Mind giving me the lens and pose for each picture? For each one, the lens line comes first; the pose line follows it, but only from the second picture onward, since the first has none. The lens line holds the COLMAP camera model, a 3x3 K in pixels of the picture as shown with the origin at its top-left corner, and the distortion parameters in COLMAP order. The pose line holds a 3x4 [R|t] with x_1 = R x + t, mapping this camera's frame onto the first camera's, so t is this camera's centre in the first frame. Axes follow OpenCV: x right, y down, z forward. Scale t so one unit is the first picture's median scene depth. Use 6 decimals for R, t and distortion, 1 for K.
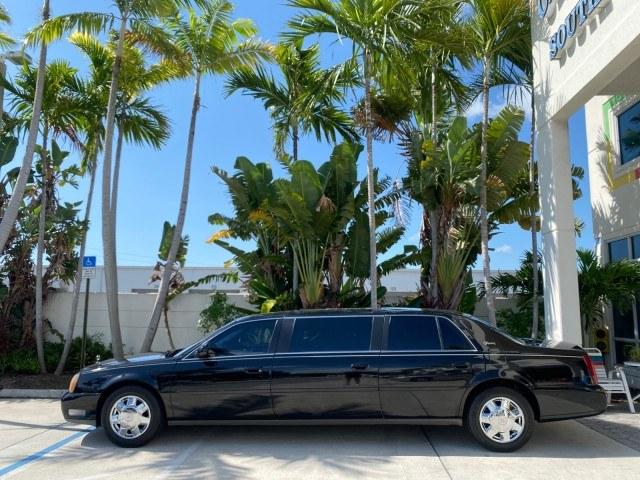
lens RADIAL K [[497.0, 0, 320.4], [0, 497.0, 235.8], [0, 0, 1]] dist [0.006584, 0.000173]
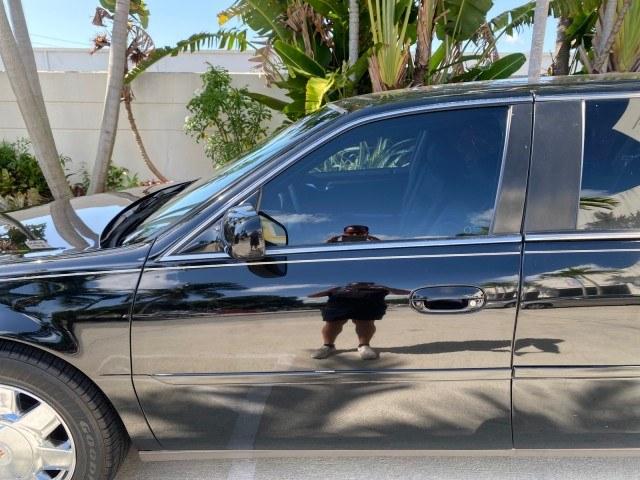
lens RADIAL K [[489.1, 0, 320.0], [0, 489.1, 252.7], [0, 0, 1]] dist [-0.006336, 0.001355]
pose [[0.999354, -0.007613, 0.035137, -0.112543], [-0.007707, 0.909243, 0.416195, 0.076950], [-0.035117, -0.416196, 0.908596, 0.423021]]
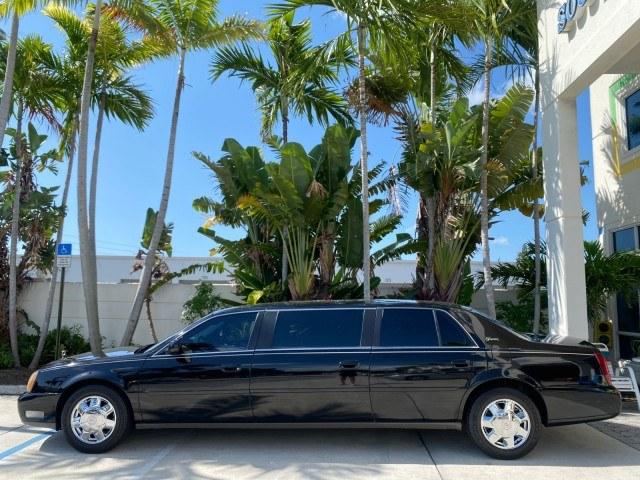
lens RADIAL K [[497.0, 0, 320.4], [0, 497.0, 235.8], [0, 0, 1]] dist [0.006584, 0.000173]
pose [[0.999956, 0.004716, 0.008100, 0.010485], [-0.004853, 0.999845, 0.016928, 0.007834], [-0.008019, -0.016967, 0.999824, 0.055221]]
